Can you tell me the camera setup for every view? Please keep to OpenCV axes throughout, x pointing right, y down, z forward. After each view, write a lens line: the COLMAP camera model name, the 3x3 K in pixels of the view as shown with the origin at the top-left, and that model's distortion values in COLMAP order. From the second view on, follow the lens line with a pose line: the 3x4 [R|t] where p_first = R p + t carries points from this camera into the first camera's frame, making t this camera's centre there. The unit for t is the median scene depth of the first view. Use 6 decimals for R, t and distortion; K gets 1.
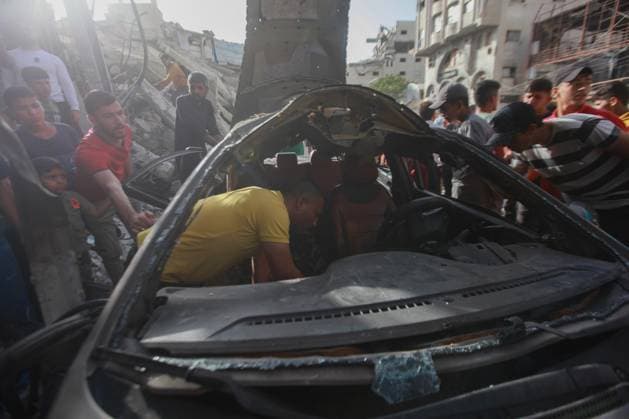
lens RADIAL K [[284.8, 0, 310.3], [0, 284.8, 206.7], [0, 0, 1]] dist [-0.033118, 0.006873]
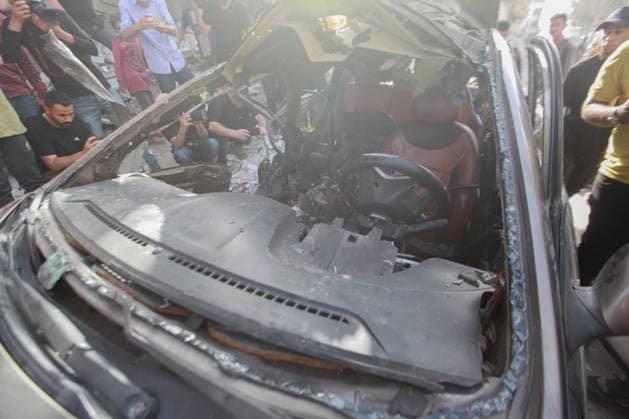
lens RADIAL K [[286.4, 0, 309.3], [0, 286.4, 203.9], [0, 0, 1]] dist [-0.049292, 0.015691]
pose [[0.718159, 0.330344, -0.612470, 0.031820], [-0.151425, 0.933234, 0.325797, -0.005076], [0.679203, -0.141231, 0.720234, 0.015409]]
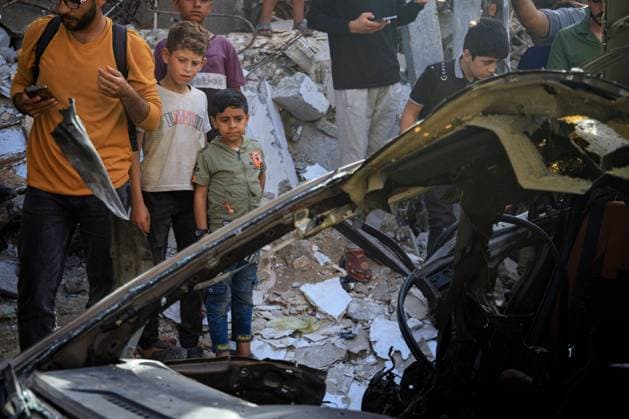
lens RADIAL K [[988.2, 0, 314.5], [0, 988.2, 209.5], [0, 0, 1]] dist [0.133468, -0.029939]
pose [[0.573075, 0.151541, -0.805369, 0.051357], [-0.226204, 0.973825, 0.022279, -0.007146], [0.787665, 0.169410, 0.592354, -0.007789]]
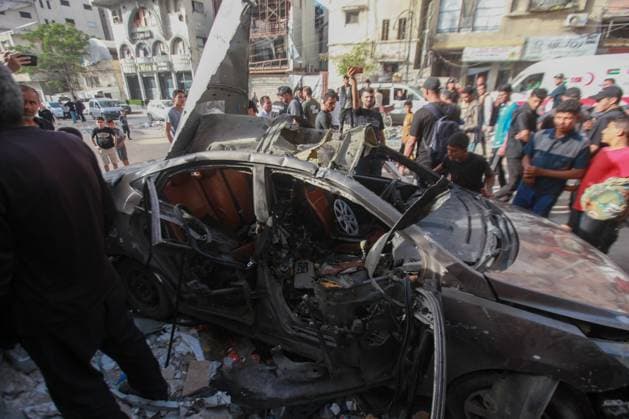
lens RADIAL K [[284.8, 0, 310.3], [0, 284.8, 206.7], [0, 0, 1]] dist [-0.033118, 0.006873]
pose [[0.580450, -0.289770, 0.760994, -0.062993], [0.197924, 0.956721, 0.213332, -0.016481], [-0.789876, 0.026790, 0.612681, 0.010627]]
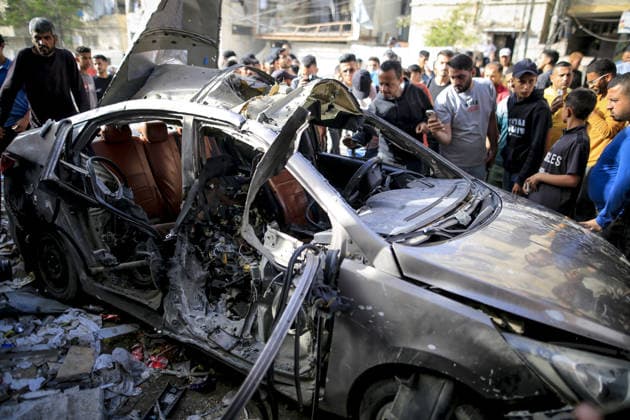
lens RADIAL K [[434.0, 0, 319.2], [0, 434.0, 208.6], [0, 0, 1]] dist [-0.062271, 0.059028]
pose [[0.701392, -0.167817, 0.692739, -0.060194], [0.121463, 0.985814, 0.115835, -0.002842], [-0.702350, 0.002897, 0.711826, -0.017725]]
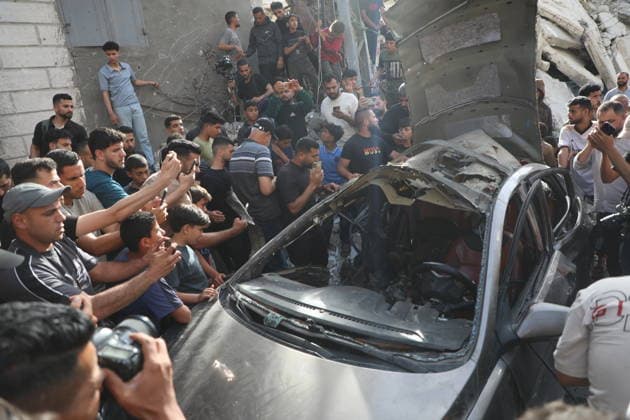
lens RADIAL K [[434.0, 0, 319.2], [0, 434.0, 208.6], [0, 0, 1]] dist [-0.062271, 0.059028]
pose [[0.624938, 0.156853, -0.764754, 0.063320], [-0.114498, 0.987430, 0.108959, -0.017492], [0.772232, 0.019471, 0.635042, -0.024098]]
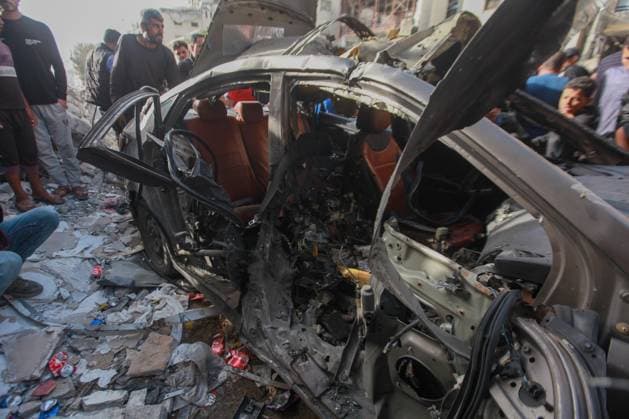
lens RADIAL K [[287.1, 0, 310.3], [0, 287.1, 205.4], [0, 0, 1]] dist [-0.042829, 0.012337]
pose [[0.840354, -0.167493, 0.515511, -0.038450], [0.104640, 0.983300, 0.148903, -0.000114], [-0.531842, -0.071189, 0.843846, 0.019291]]
